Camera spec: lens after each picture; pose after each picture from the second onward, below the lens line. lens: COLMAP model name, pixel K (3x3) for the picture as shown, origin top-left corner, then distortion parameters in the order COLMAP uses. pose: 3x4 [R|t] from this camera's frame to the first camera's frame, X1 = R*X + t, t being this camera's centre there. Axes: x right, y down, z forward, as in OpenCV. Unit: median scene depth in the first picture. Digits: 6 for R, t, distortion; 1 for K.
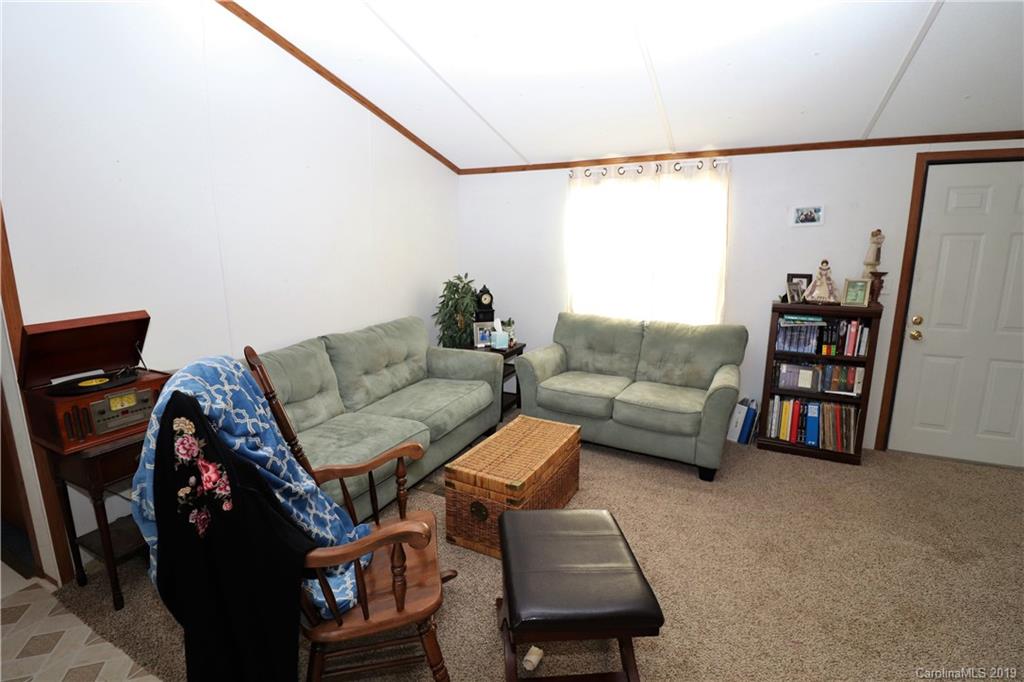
lens RADIAL K [[475.4, 0, 504.3], [0, 475.4, 334.6], [0, 0, 1]] dist [-0.018740, -0.004445]
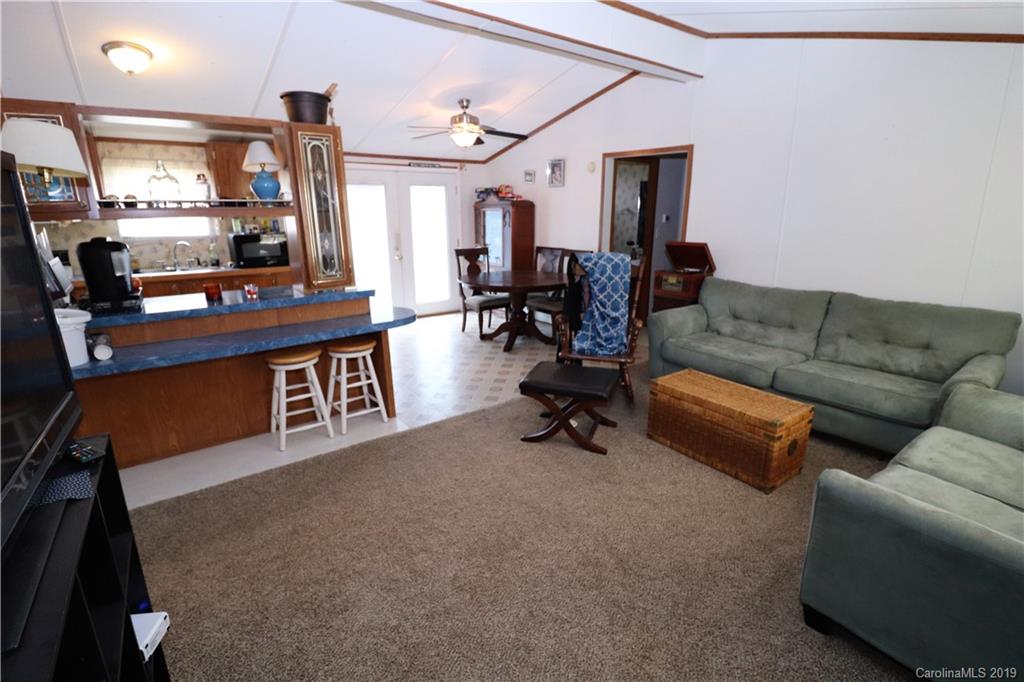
lens RADIAL K [[475.4, 0, 509.9], [0, 475.4, 339.8], [0, 0, 1]] dist [-0.018740, -0.004445]
pose [[-0.444199, 0.234941, -0.864575, 0.941617], [-0.164078, 0.927352, 0.336300, -0.136382], [0.880776, 0.291241, -0.373380, 0.734002]]
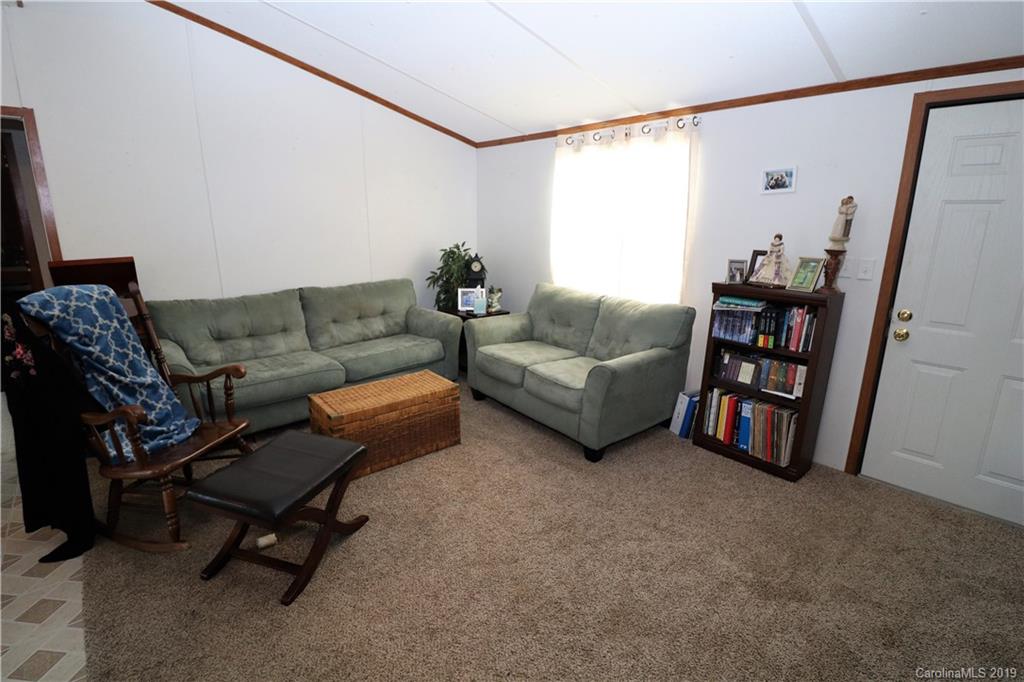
lens RADIAL K [[475.4, 0, 506.8], [0, 475.4, 336.9], [0, 0, 1]] dist [-0.018740, -0.004445]
pose [[0.928311, 0.097595, -0.358767, 0.551115], [-0.077395, 0.994521, 0.070278, 0.001549], [0.363660, -0.037473, 0.930778, 0.039603]]
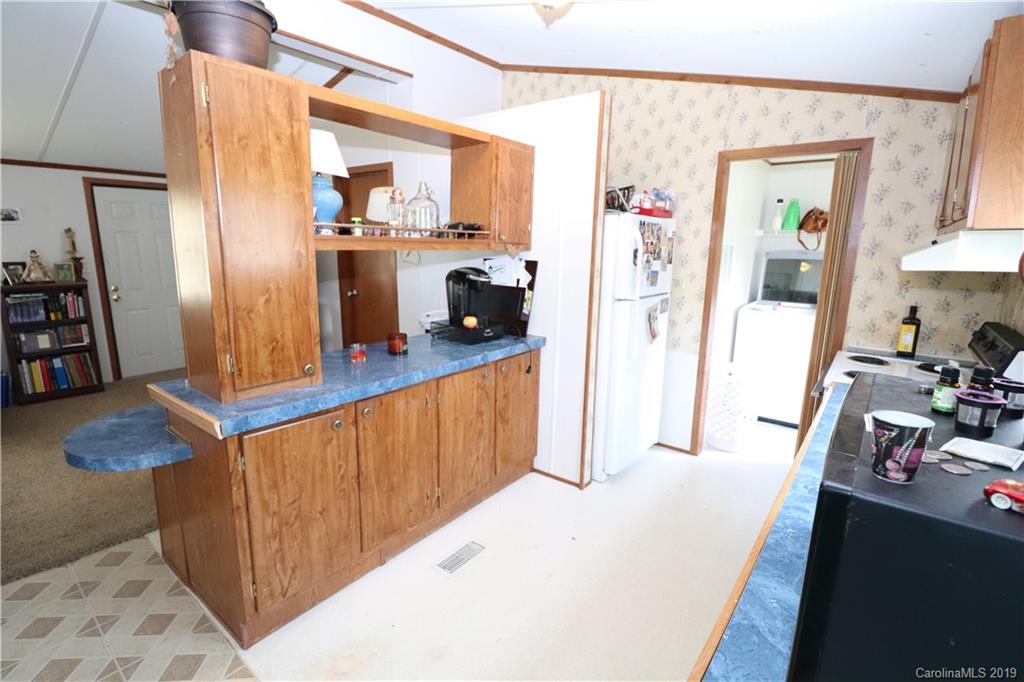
lens RADIAL K [[475.4, 0, 503.3], [0, 475.4, 342.2], [0, 0, 1]] dist [-0.018740, -0.004445]
pose [[0.198225, -0.187365, 0.962082, -0.357132], [0.176416, 0.972349, 0.153017, 0.126677], [-0.964149, 0.139395, 0.225798, -0.531598]]
